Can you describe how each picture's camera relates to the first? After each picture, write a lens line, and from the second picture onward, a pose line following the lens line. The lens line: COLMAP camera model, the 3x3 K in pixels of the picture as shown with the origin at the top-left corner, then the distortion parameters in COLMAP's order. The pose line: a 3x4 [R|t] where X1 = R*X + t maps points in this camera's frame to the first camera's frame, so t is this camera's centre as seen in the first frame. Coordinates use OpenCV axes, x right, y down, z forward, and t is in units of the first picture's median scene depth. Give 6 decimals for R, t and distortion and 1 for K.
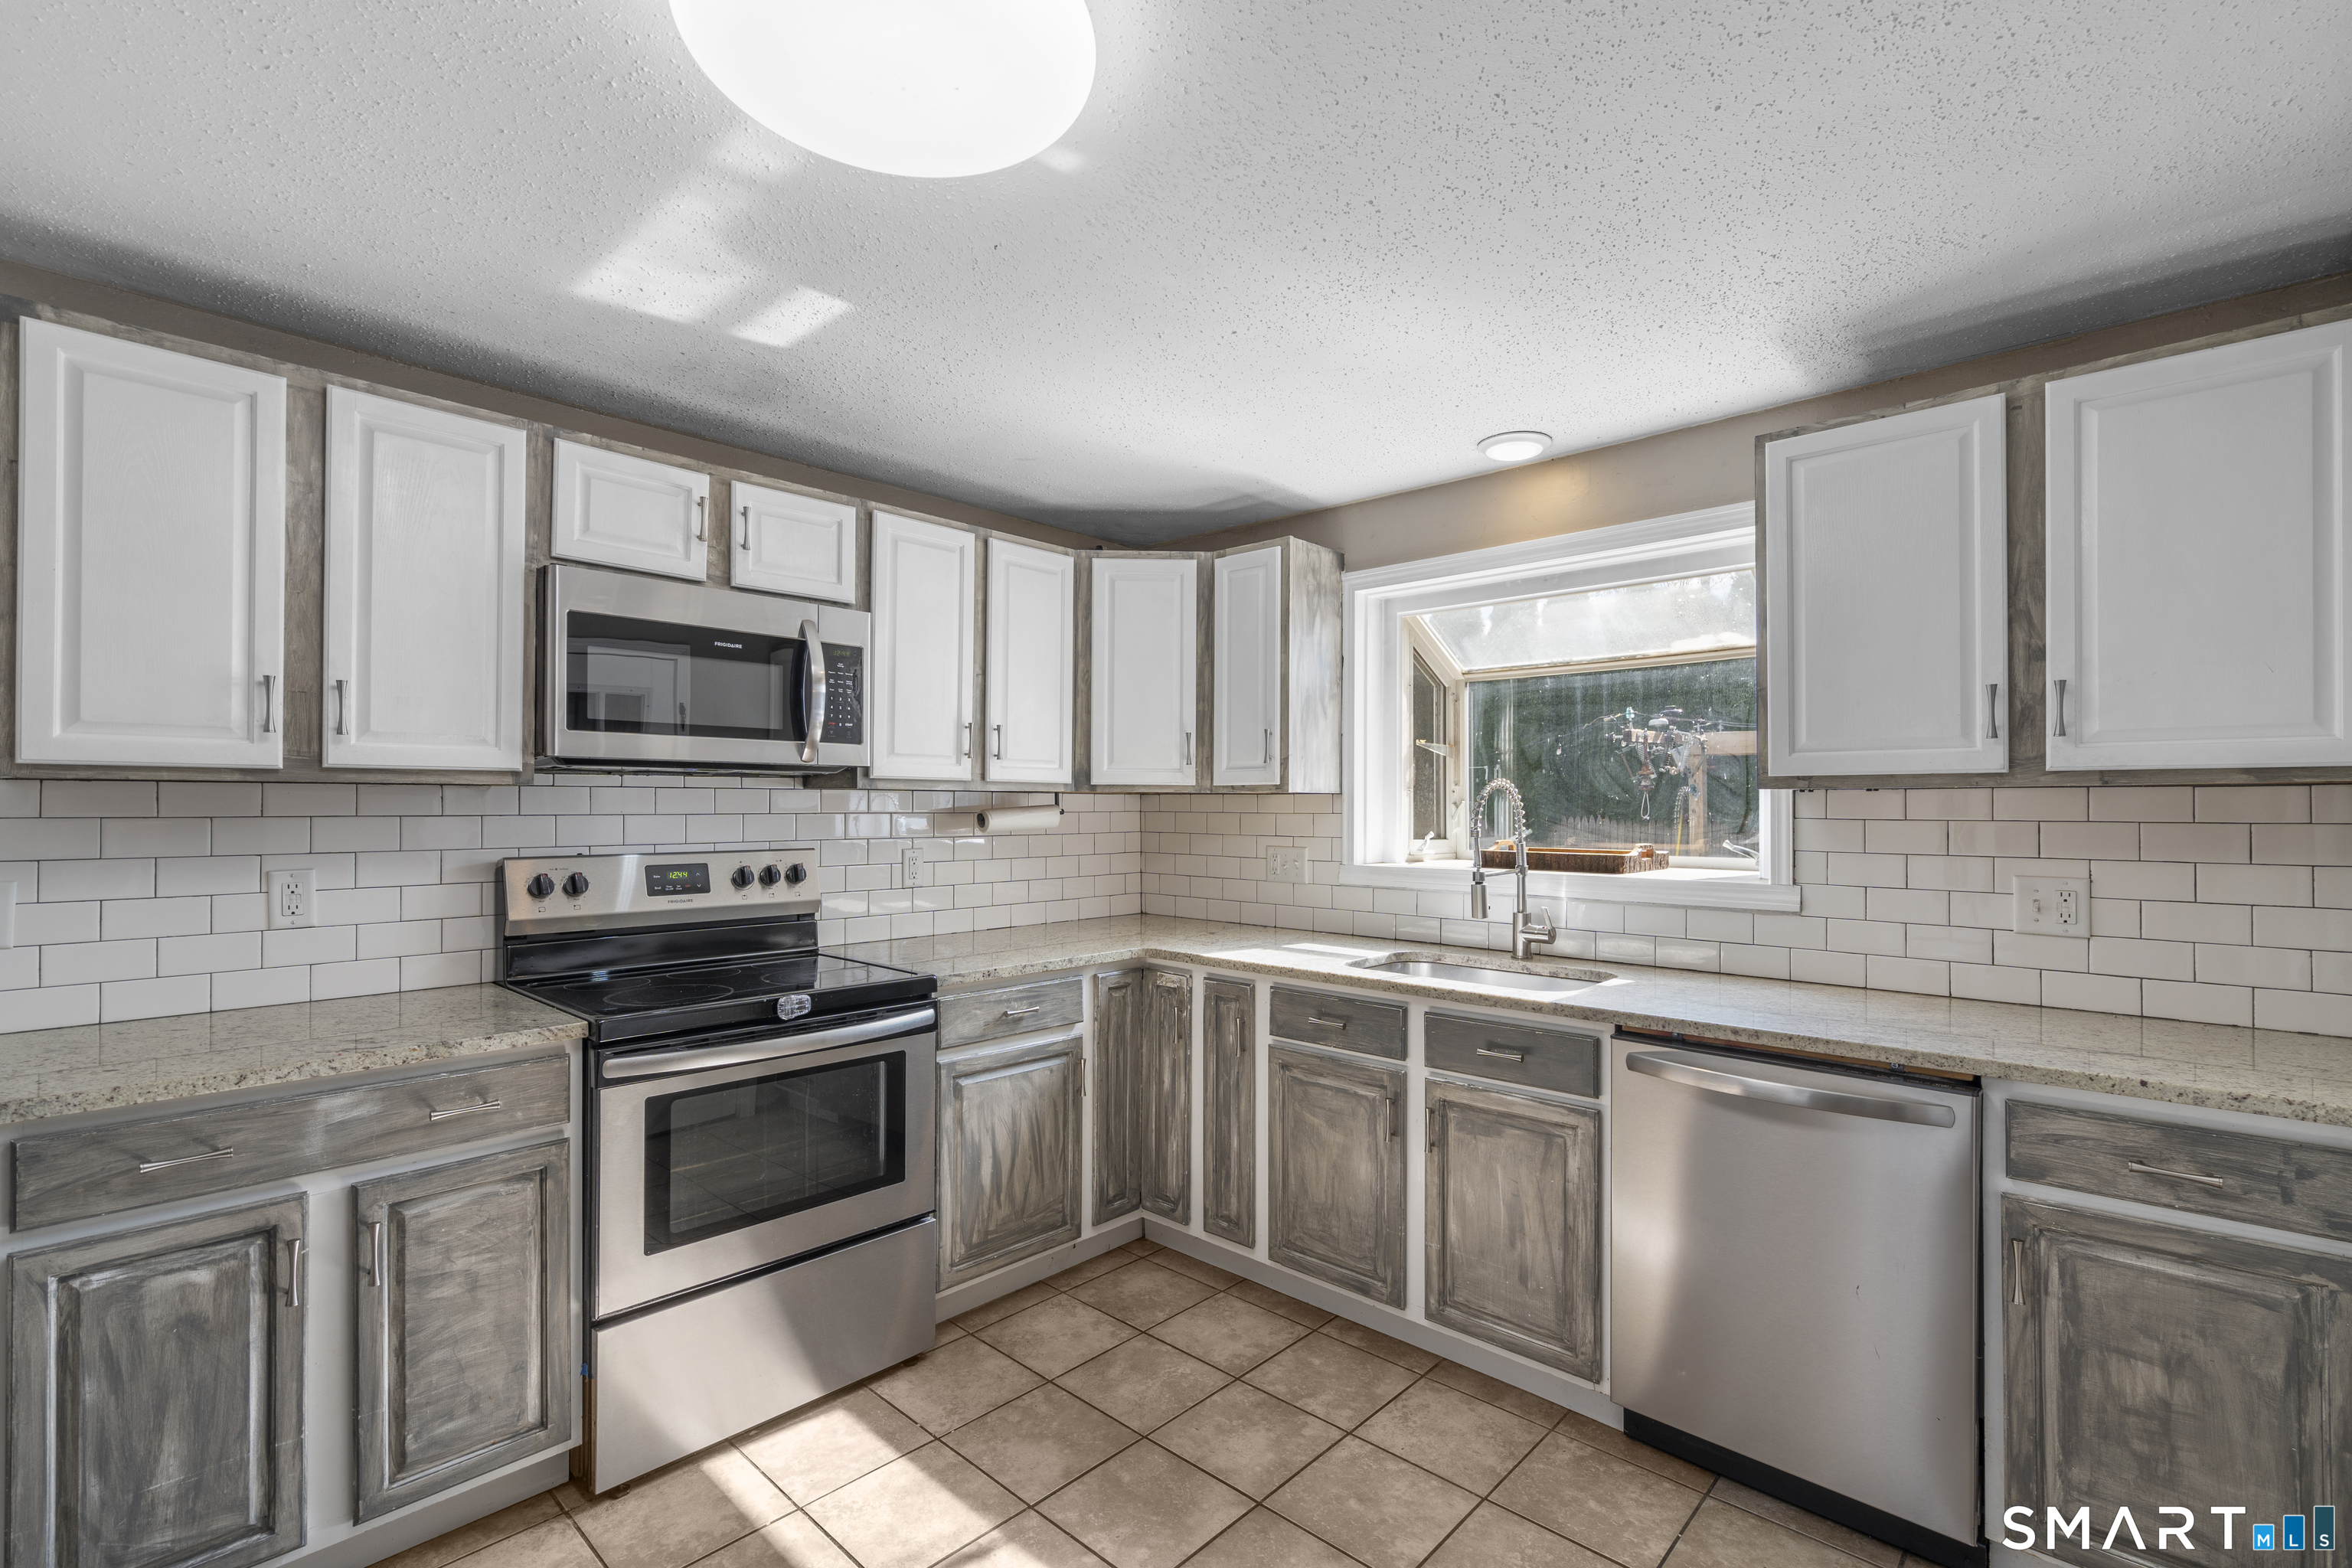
lens RADIAL K [[1051.1, 0, 1168.5], [0, 1051.1, 797.6], [0, 0, 1]] dist [-0.002459, 0.000399]
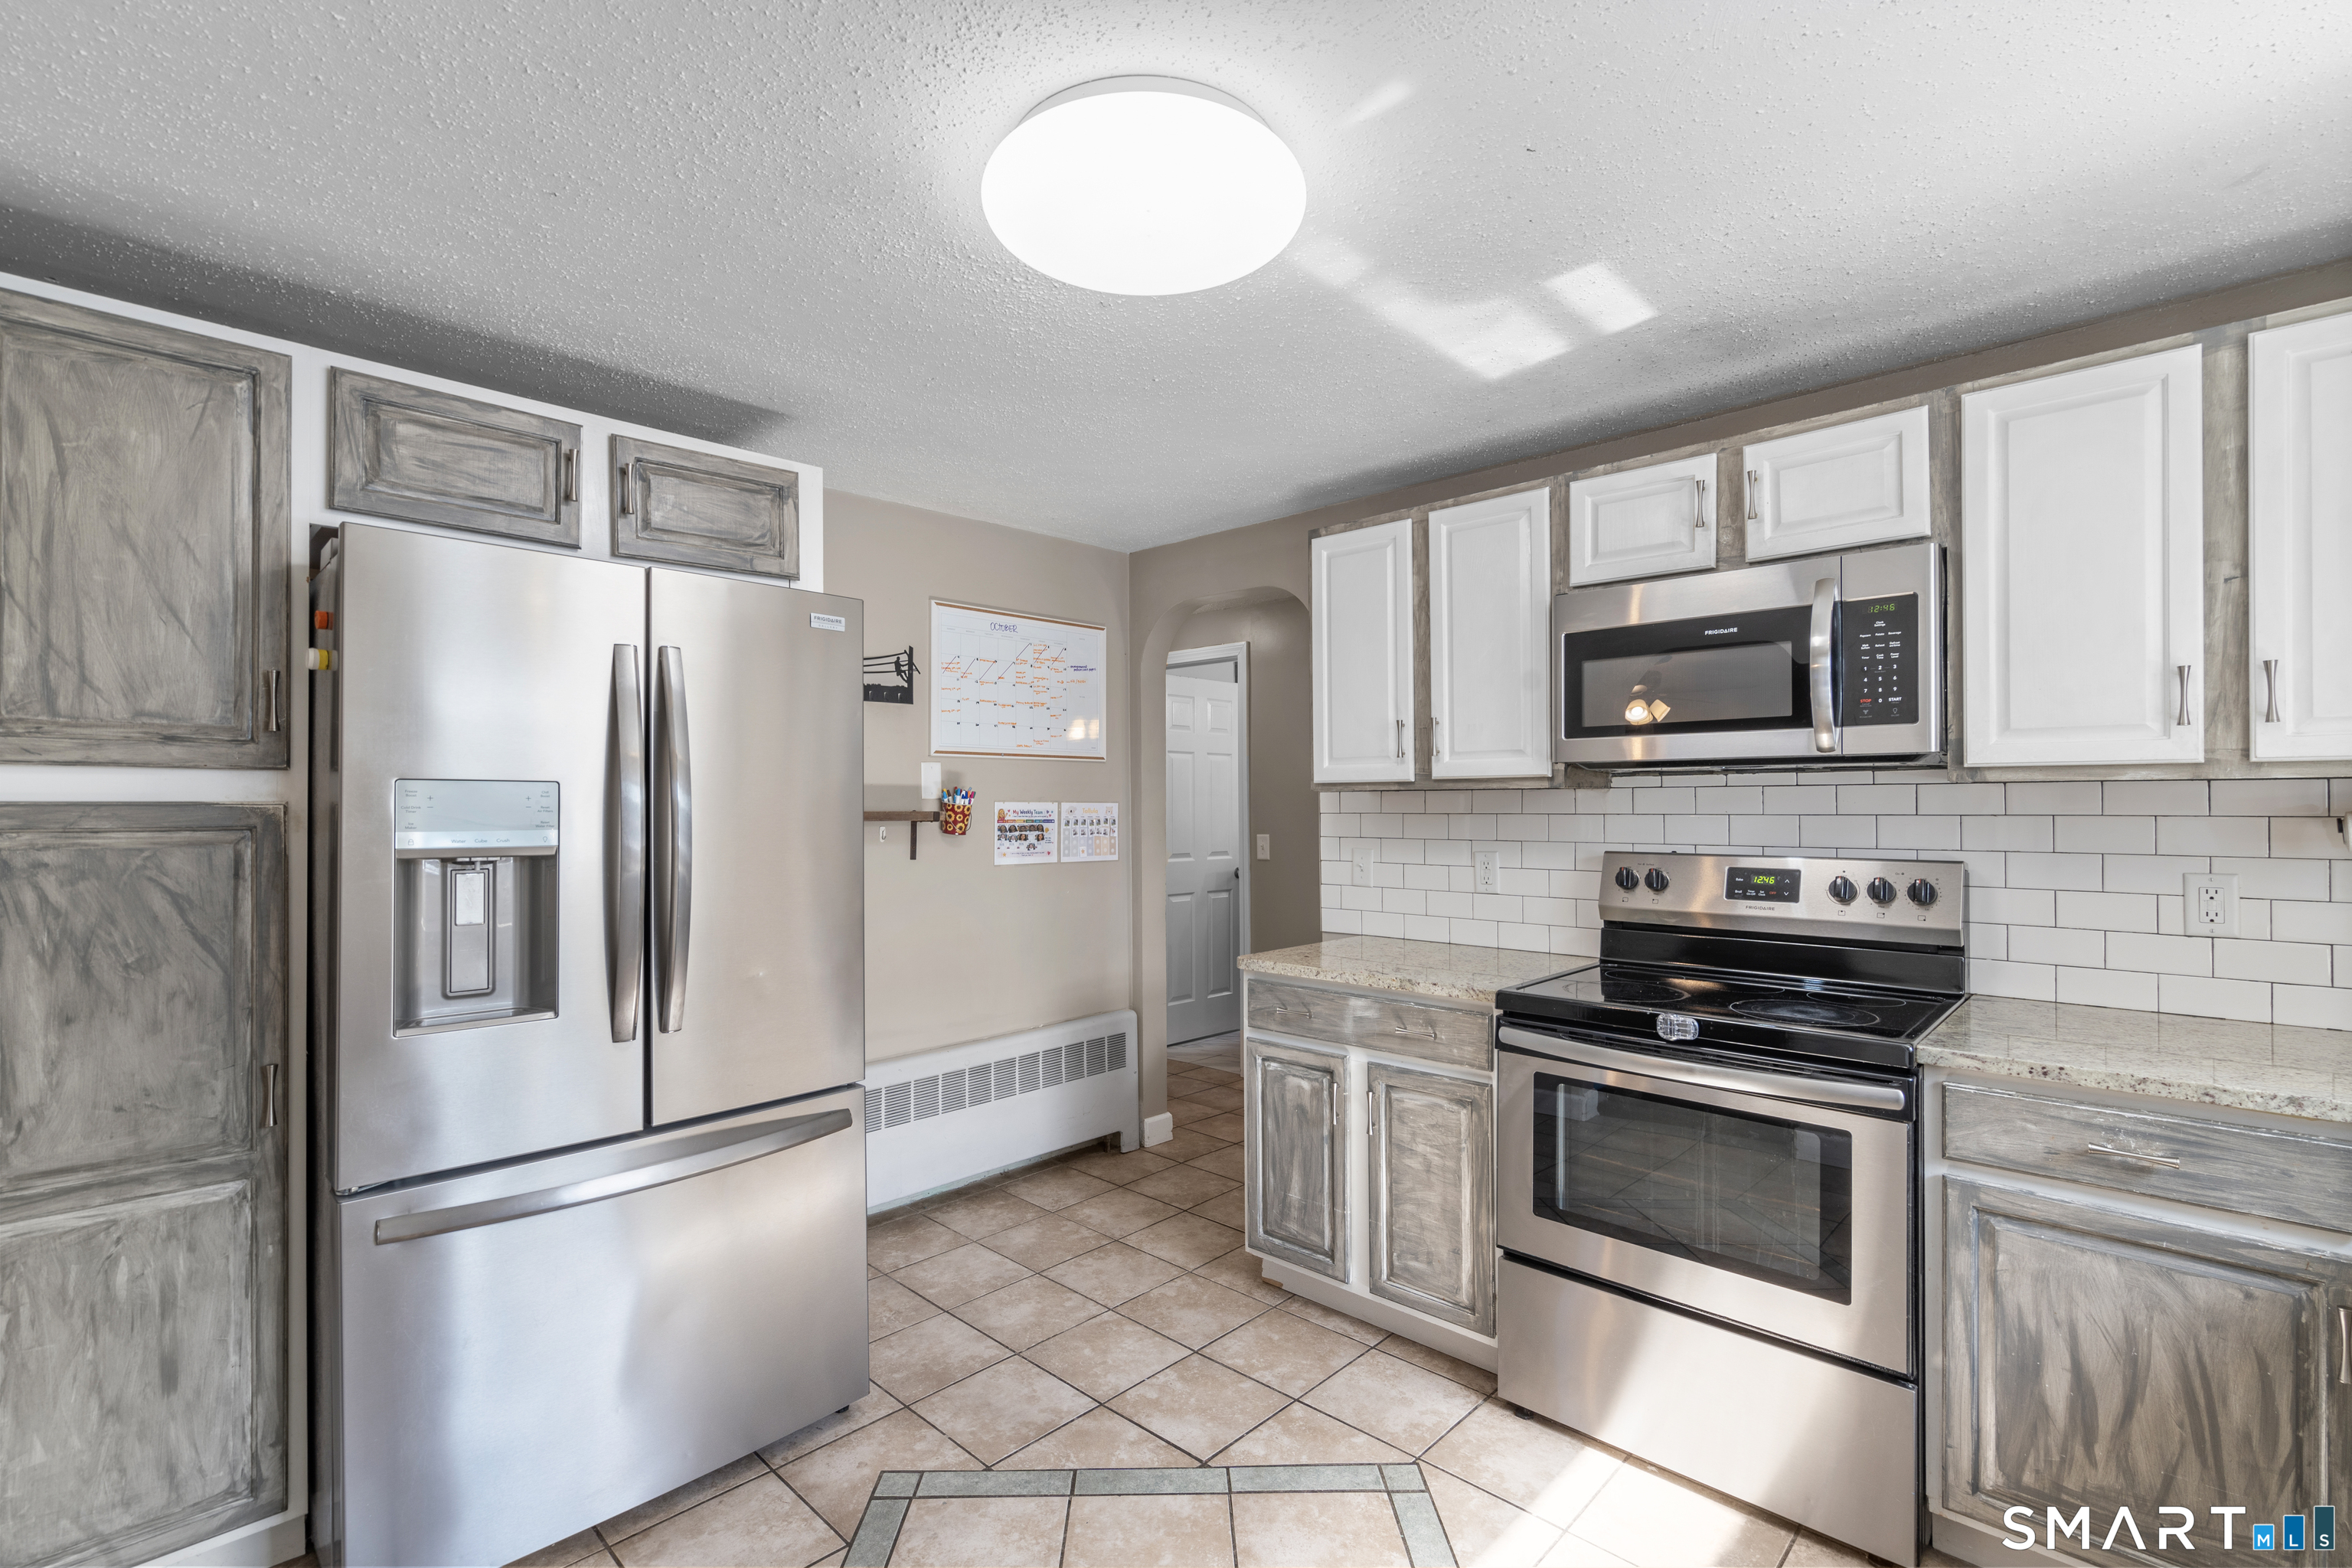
lens RADIAL K [[1052.7, 0, 1168.8], [0, 1052.7, 795.3], [0, 0, 1]] dist [-0.012772, 0.007618]
pose [[-0.015280, -0.010481, -0.999828, 0.513425], [0.009749, 0.999896, -0.010630, 0.003925], [0.999836, -0.009910, -0.015177, 0.534542]]
